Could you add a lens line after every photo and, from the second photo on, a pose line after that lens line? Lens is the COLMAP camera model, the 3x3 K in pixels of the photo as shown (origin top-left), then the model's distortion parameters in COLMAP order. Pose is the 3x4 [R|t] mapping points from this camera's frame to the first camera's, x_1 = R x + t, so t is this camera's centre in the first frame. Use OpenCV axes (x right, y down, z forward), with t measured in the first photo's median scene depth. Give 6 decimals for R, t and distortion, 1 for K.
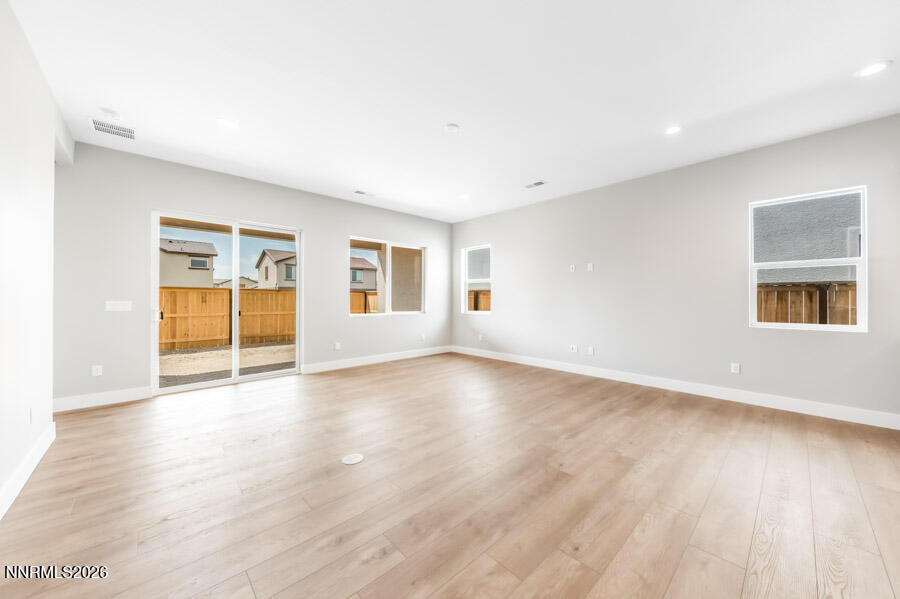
lens RADIAL K [[326.0, 0, 460.1], [0, 326.0, 296.6], [0, 0, 1]] dist [0.008603, -0.000142]
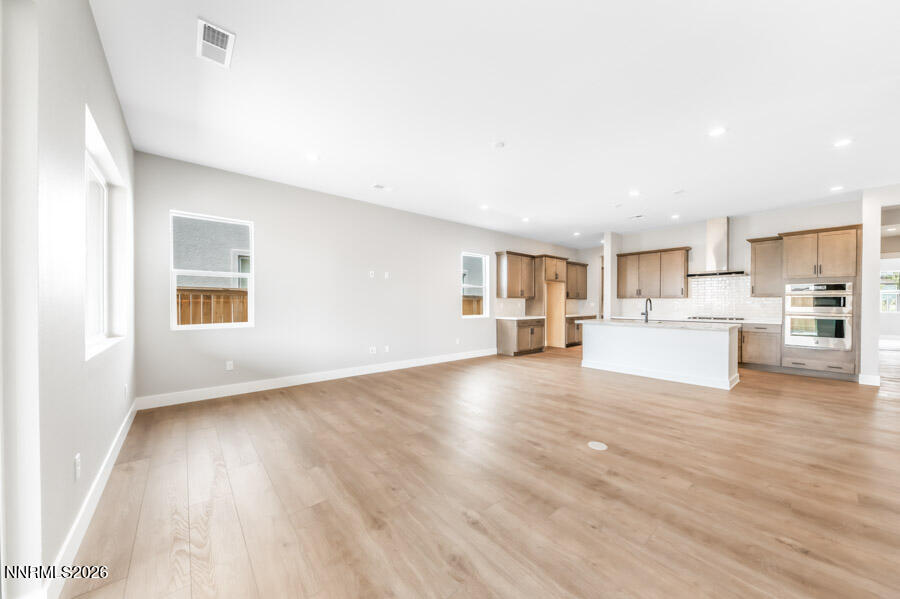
lens RADIAL K [[322.7, 0, 459.4], [0, 322.7, 305.6], [0, 0, 1]] dist [0.009354, -0.006181]
pose [[0.029634, -0.009432, 0.999516, -0.524645], [-0.006535, 0.999932, 0.009629, 0.001549], [-0.999539, -0.006817, 0.029570, 0.522839]]
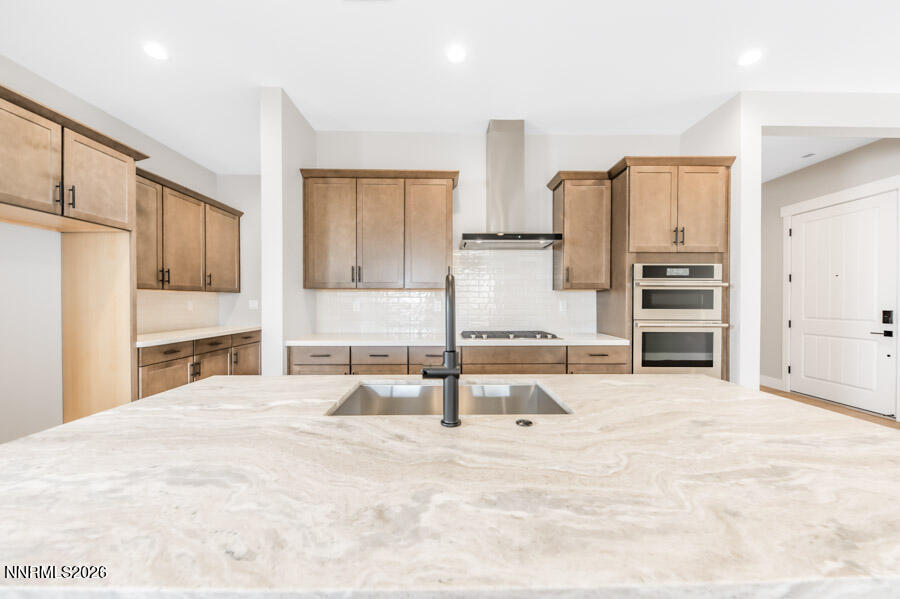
lens RADIAL K [[319.9, 0, 443.6], [0, 319.9, 303.3], [0, 0, 1]] dist [0.009822, -0.006244]
pose [[-0.716809, -0.005855, 0.697245, 0.226355], [-0.004974, 0.999982, 0.003283, -0.000409], [-0.697252, -0.001115, -0.716826, 0.164425]]
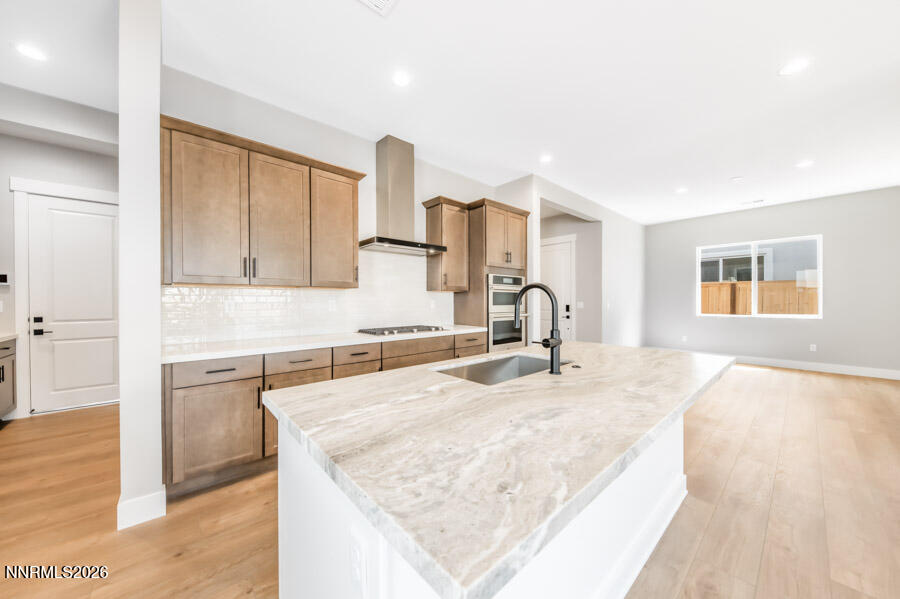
lens RADIAL K [[319.8, 0, 460.4], [0, 319.8, 301.9], [0, 0, 1]] dist [-0.006328, -0.000007]
pose [[-0.999548, 0.000840, 0.030046, 0.370242], [0.000794, 0.999998, -0.001566, 0.001301], [-0.030048, -0.001541, -0.999547, 0.283842]]
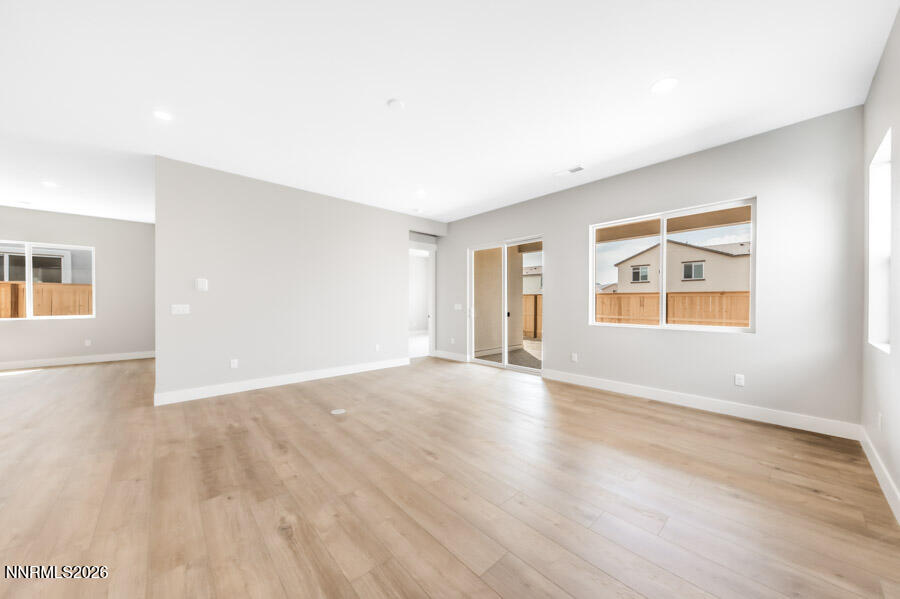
lens RADIAL K [[313.8, 0, 439.0], [0, 313.8, 303.8], [0, 0, 1]] dist [-0.001683, -0.000203]
pose [[-0.044352, 0.003379, -0.999010, 0.381125], [0.005395, 0.999981, 0.003143, 0.003487], [0.999001, -0.005250, -0.044369, 0.549075]]
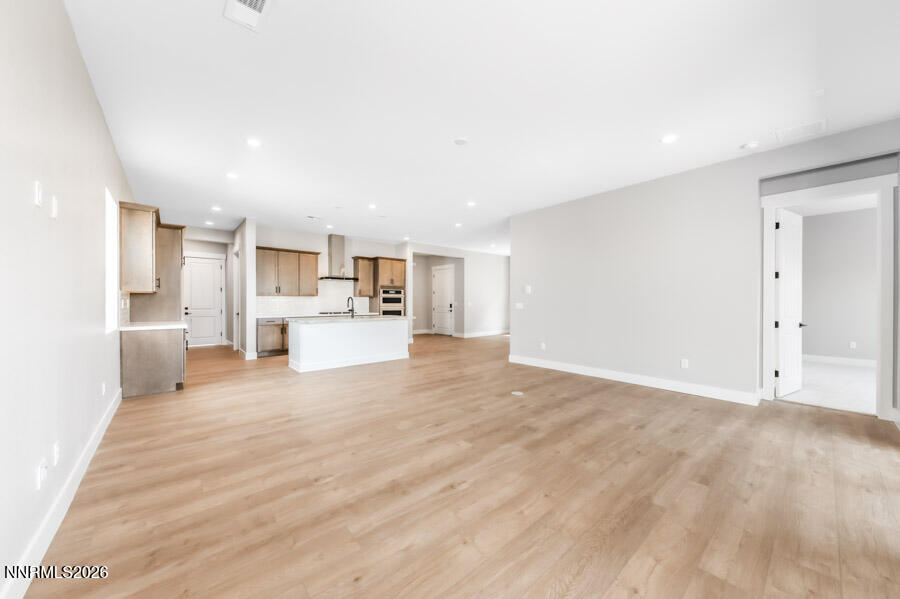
lens RADIAL K [[307.8, 0, 460.1], [0, 307.8, 301.4], [0, 0, 1]] dist [0.007745, -0.004969]
pose [[-0.999642, -0.002041, 0.026694, -0.024418], [-0.002211, 0.999977, -0.006336, 0.006459], [-0.026680, -0.006393, -0.999624, 0.957192]]
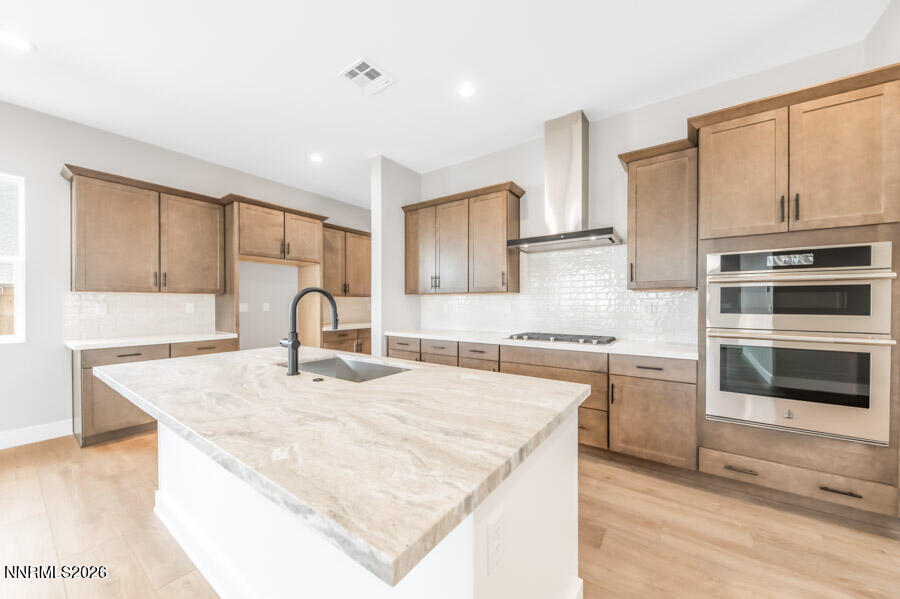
lens RADIAL K [[313.3, 0, 452.5], [0, 313.3, 305.4], [0, 0, 1]] dist [0.000045, -0.000088]
pose [[-0.181338, -0.005951, 0.983403, 0.082350], [-0.005414, 0.999973, 0.005053, -0.000937], [-0.983406, -0.004408, -0.181366, 0.002401]]
